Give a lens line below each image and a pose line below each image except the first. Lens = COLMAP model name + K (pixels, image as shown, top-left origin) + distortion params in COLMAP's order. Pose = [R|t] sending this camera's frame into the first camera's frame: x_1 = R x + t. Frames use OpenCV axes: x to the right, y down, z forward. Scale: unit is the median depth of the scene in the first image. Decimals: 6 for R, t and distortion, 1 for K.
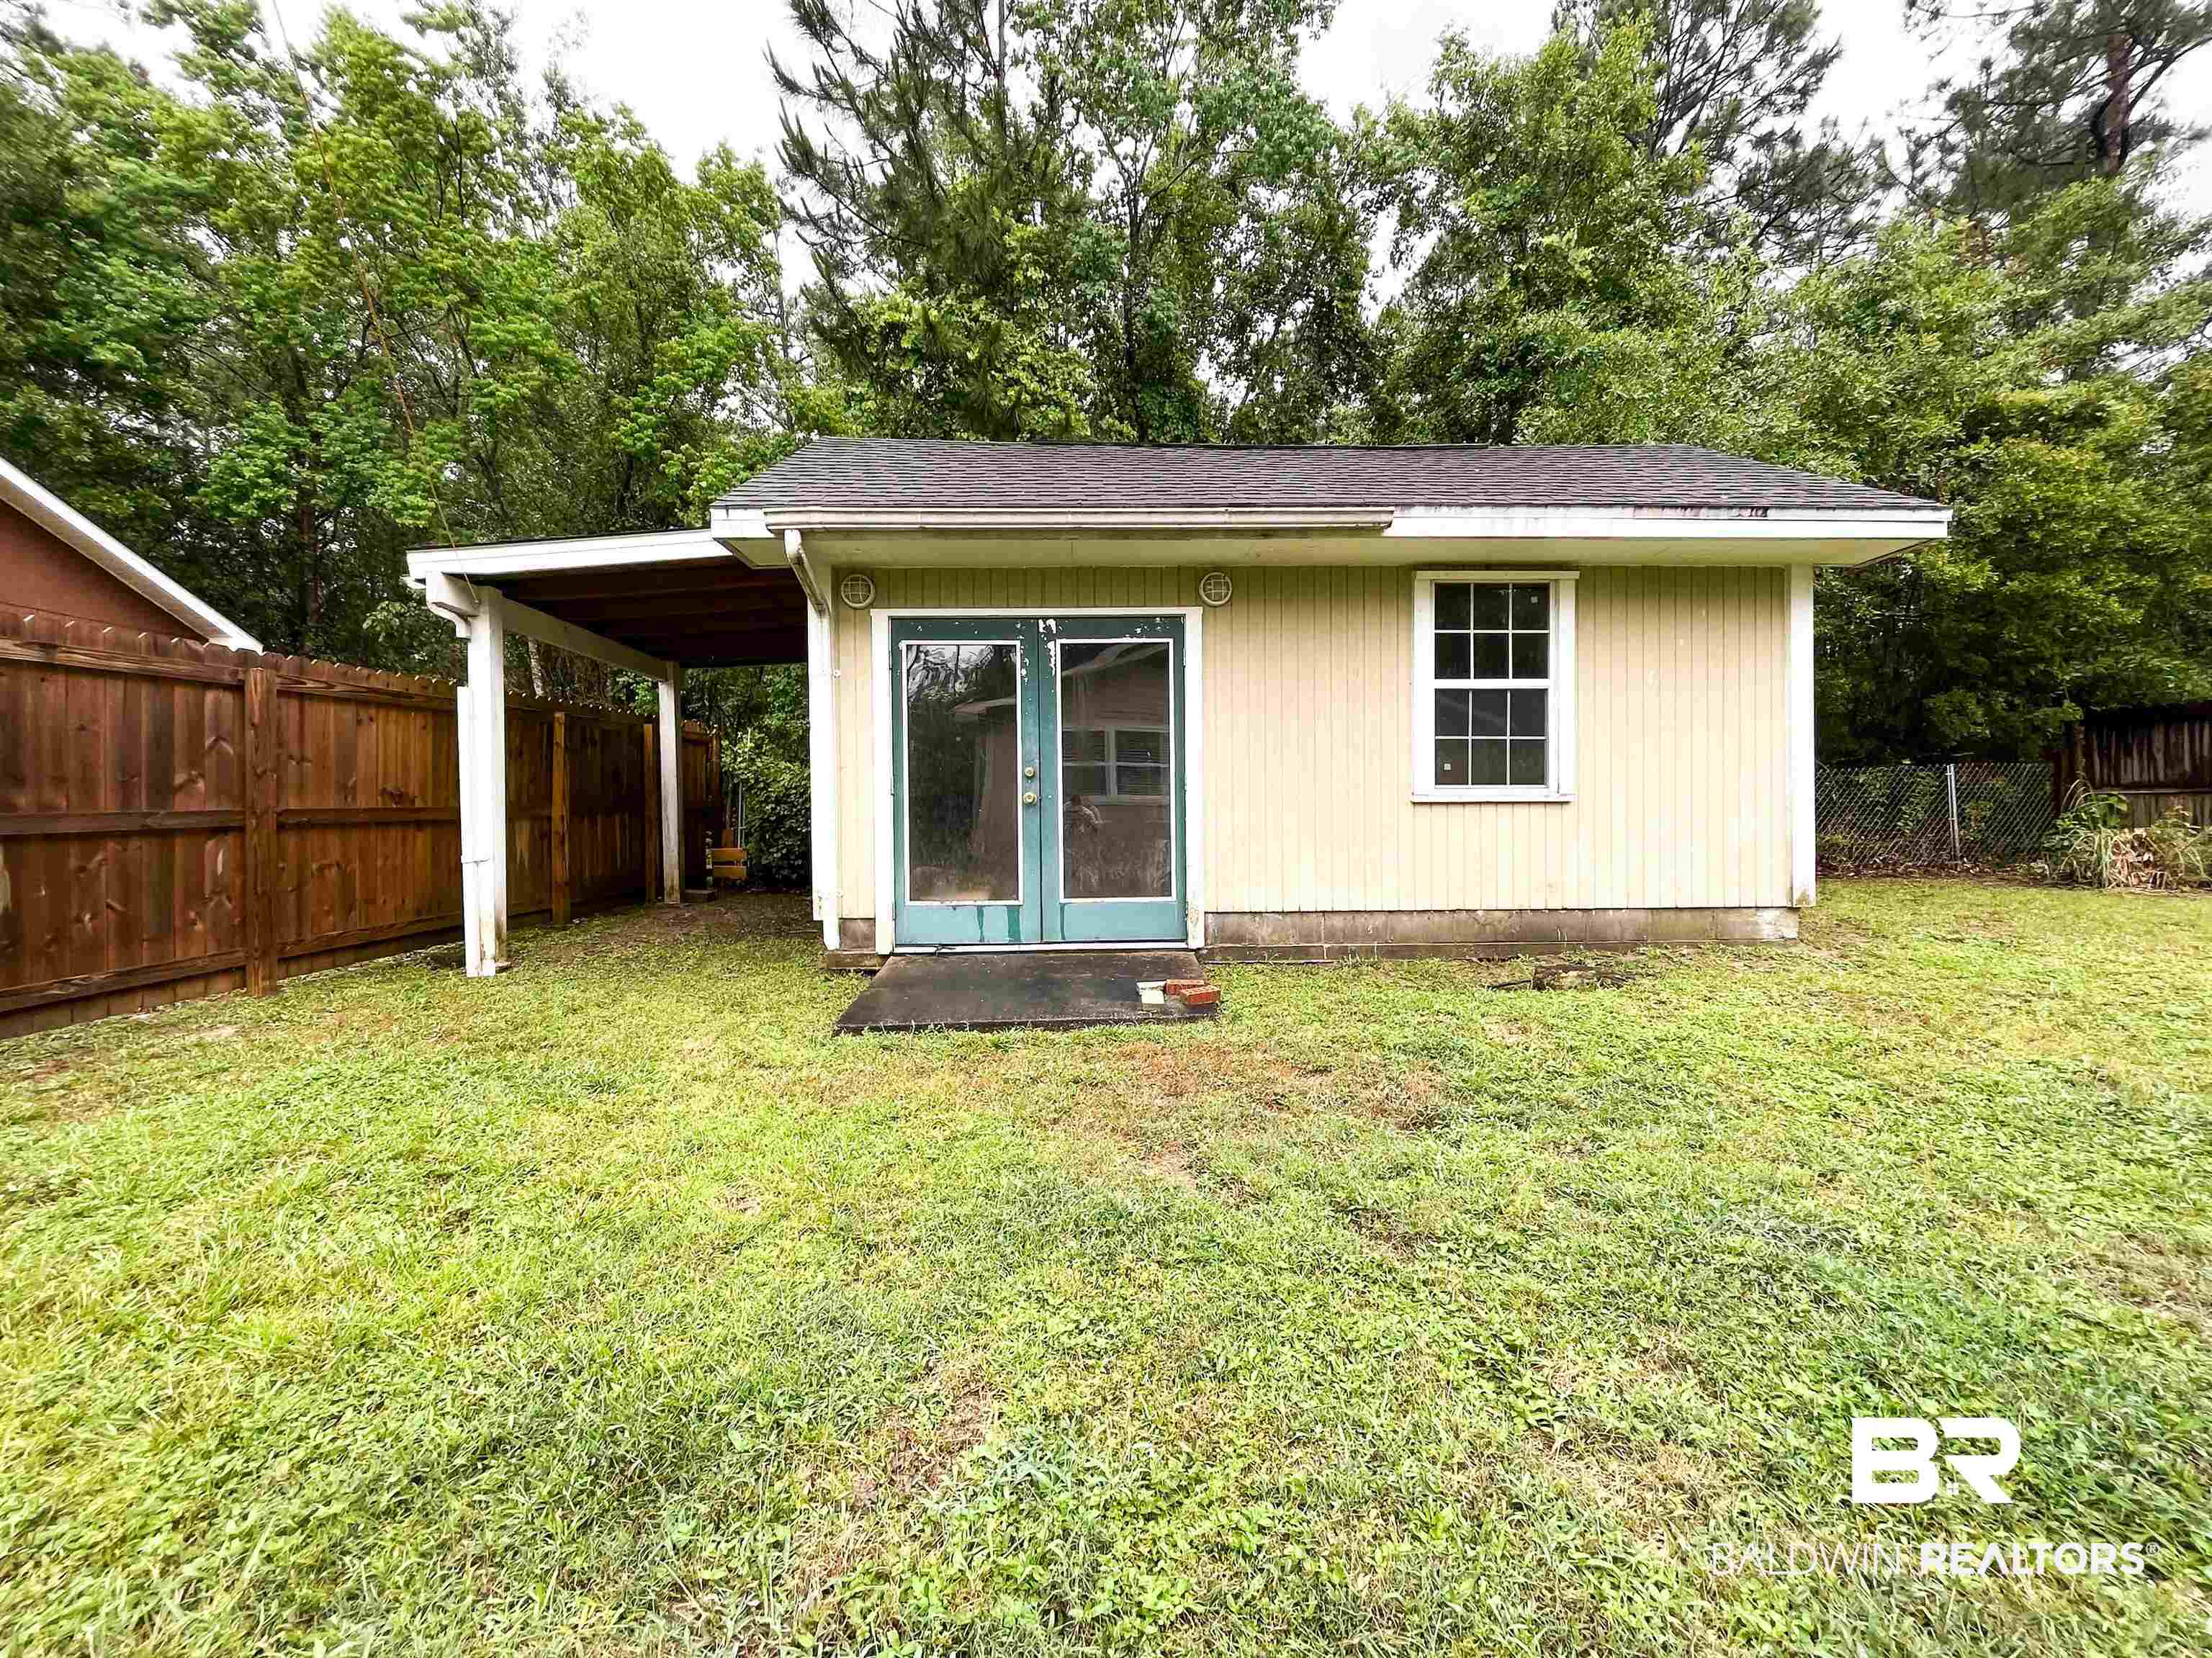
lens RADIAL K [[908.0, 0, 1114.3], [0, 908.0, 830.1], [0, 0, 1]] dist [-0.001219, -0.000593]
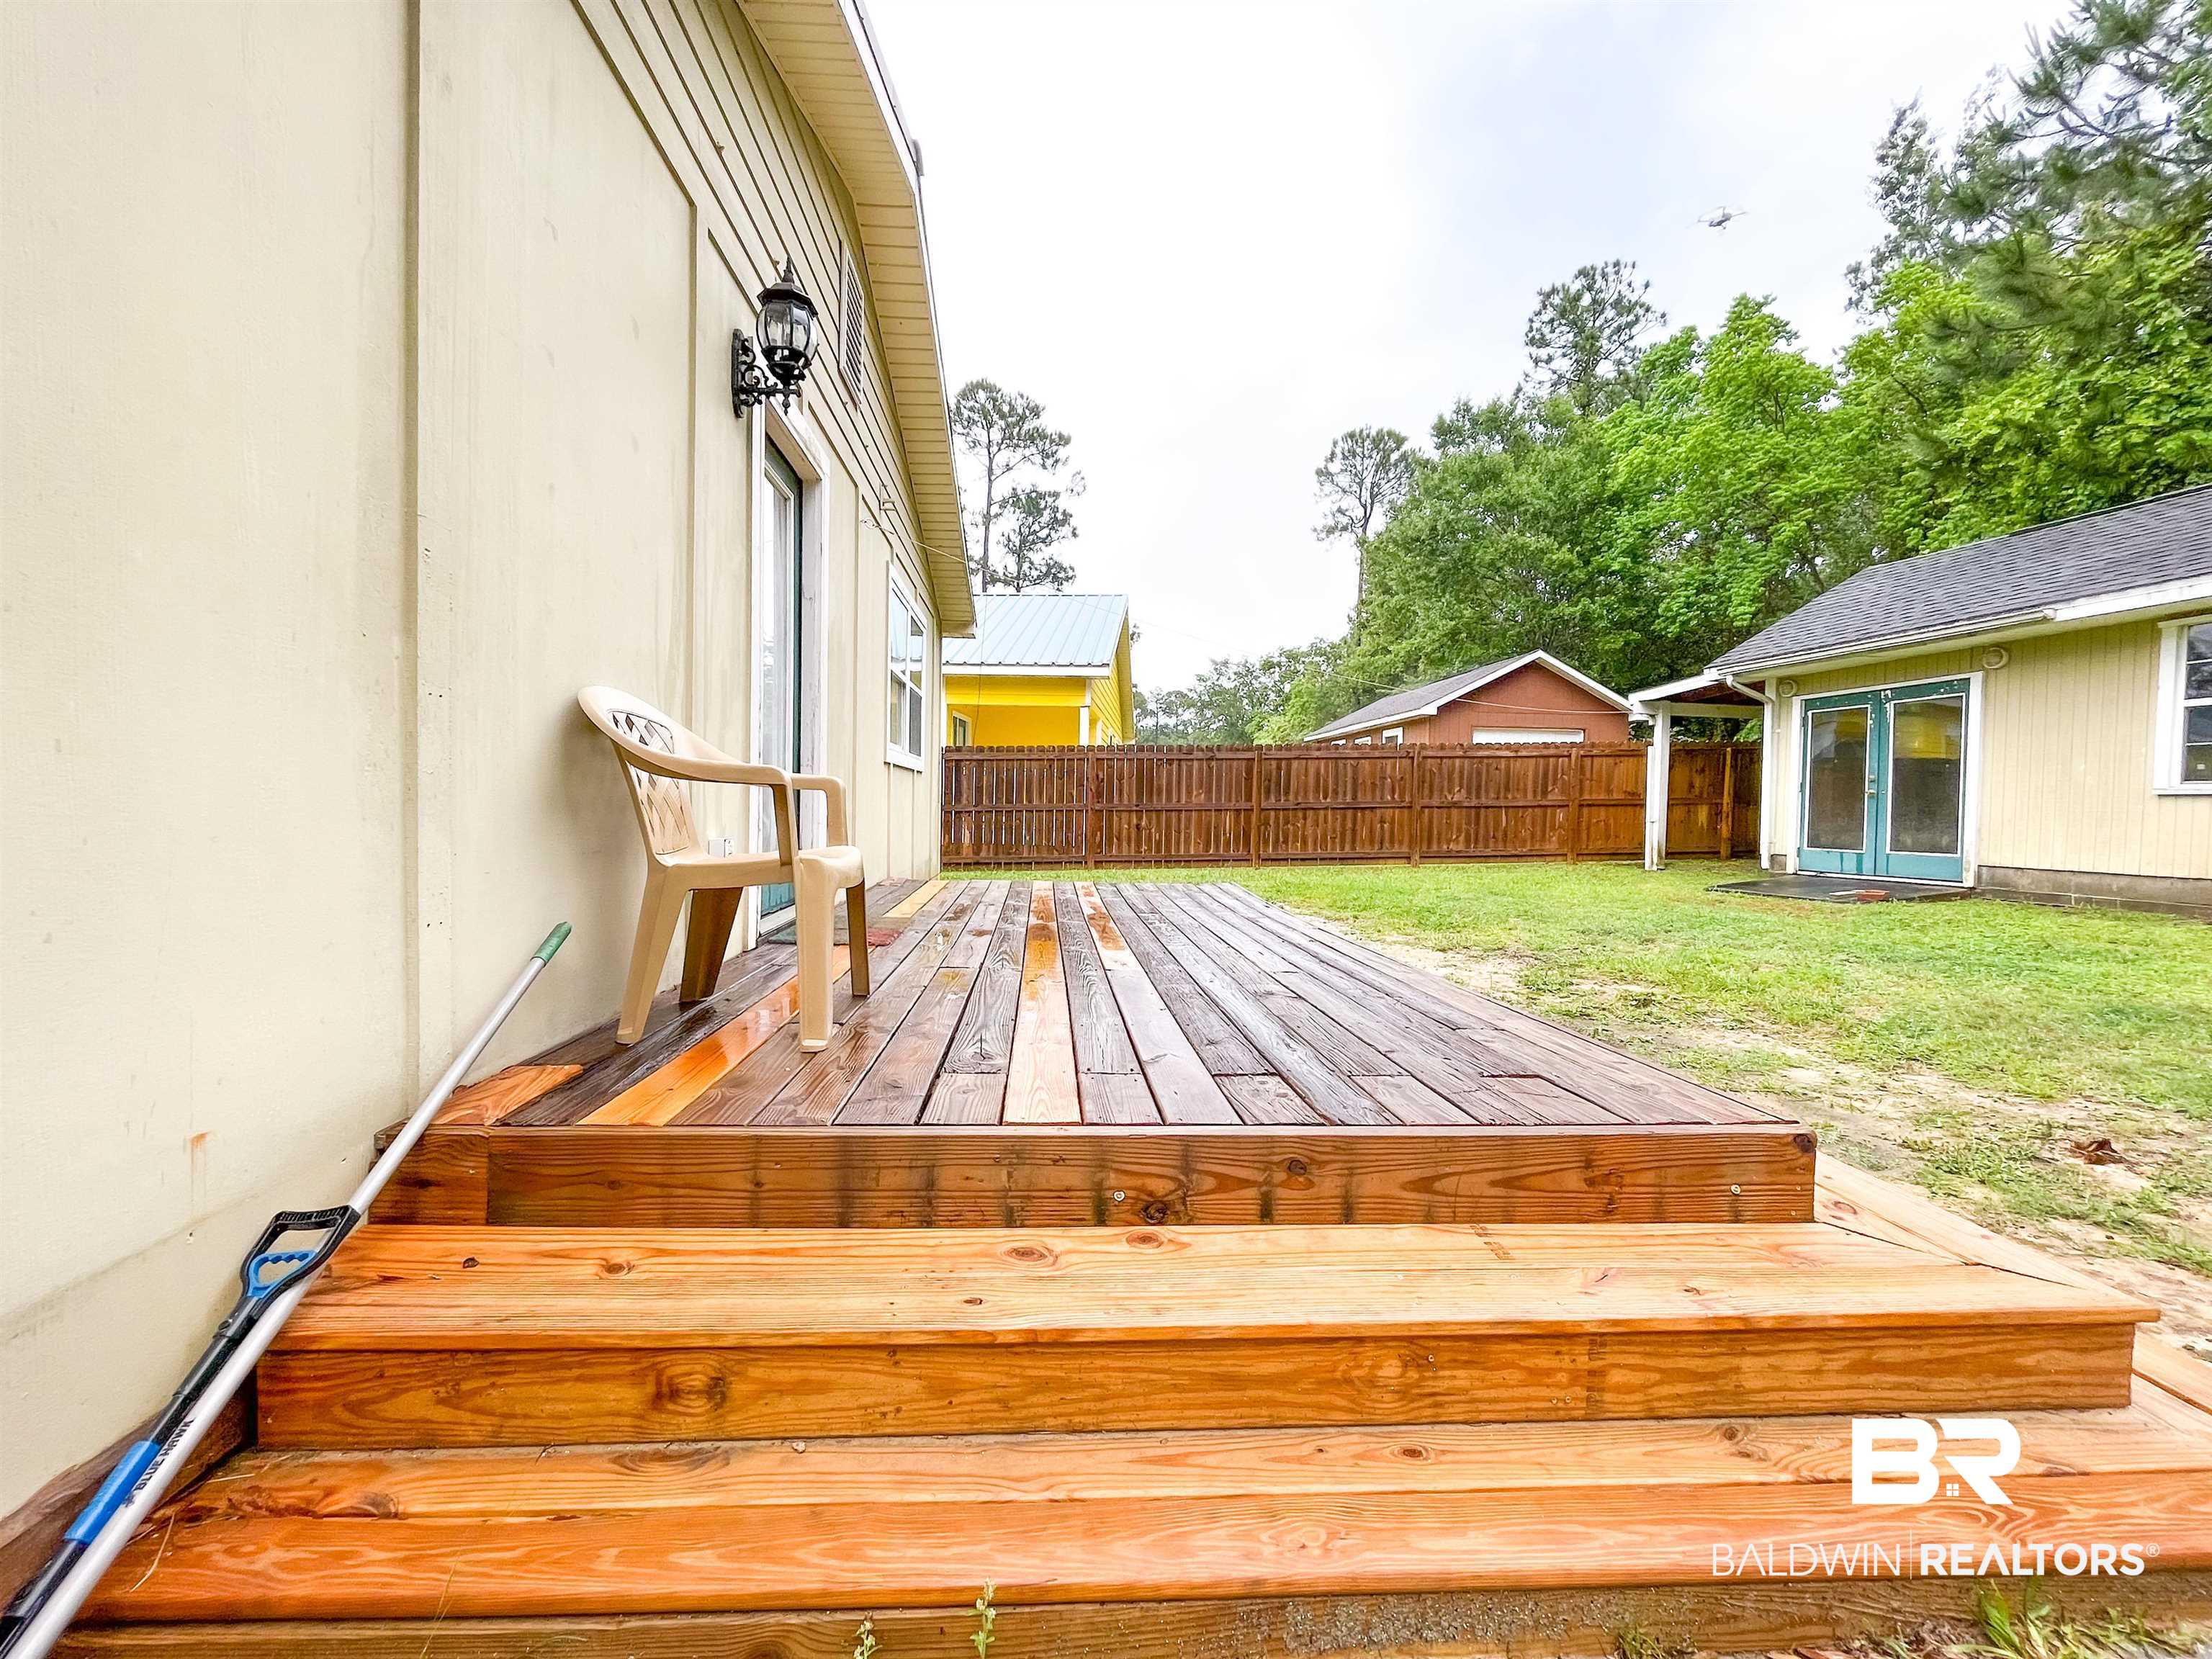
lens RADIAL K [[908.1, 0, 1114.3], [0, 908.1, 830.6], [0, 0, 1]] dist [-0.001219, -0.000593]
pose [[0.144575, 0.035597, -0.988853, 1.441644], [-0.027935, 0.999101, 0.031882, 0.022248], [0.989099, 0.023014, 0.145439, -0.714978]]
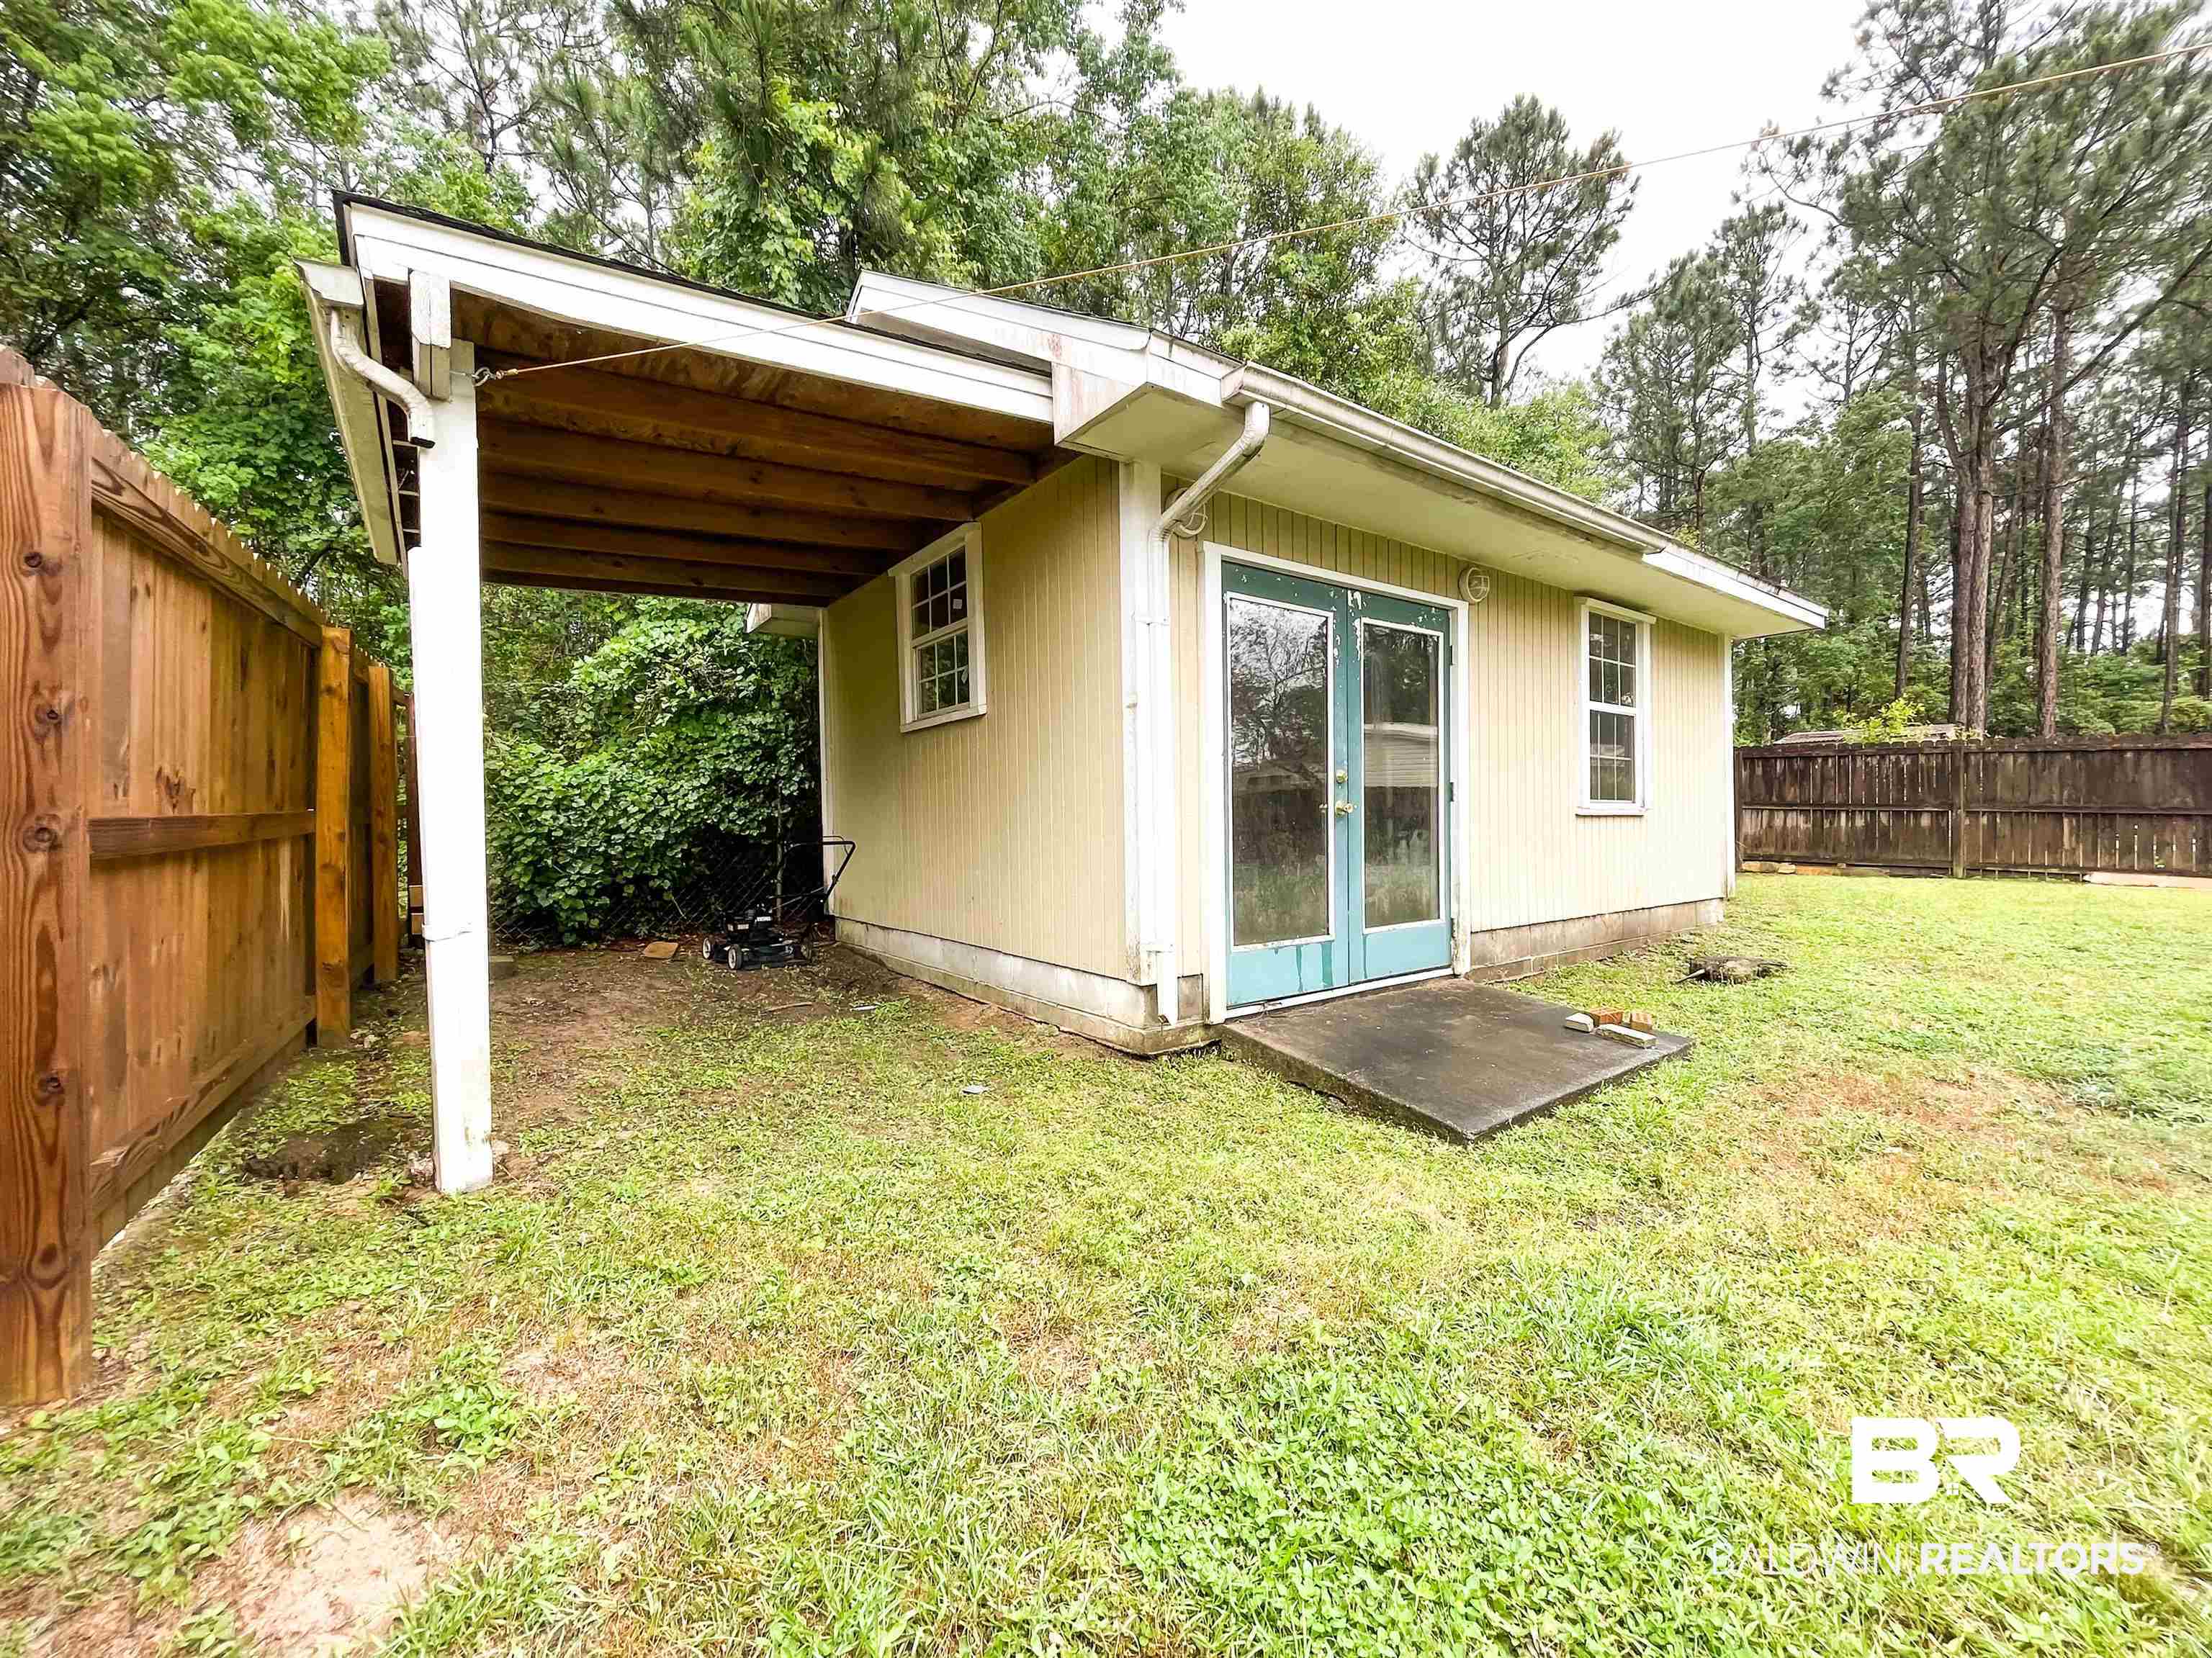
lens RADIAL K [[887.5, 0, 1106.0], [0, 887.5, 829.0], [0, 0, 1]] dist [-0.002222, -0.000042]
pose [[0.827406, -0.005716, 0.561574, -0.708609], [0.008211, 0.999964, -0.001919, -0.017343], [-0.561544, 0.006198, 0.827424, 0.461617]]
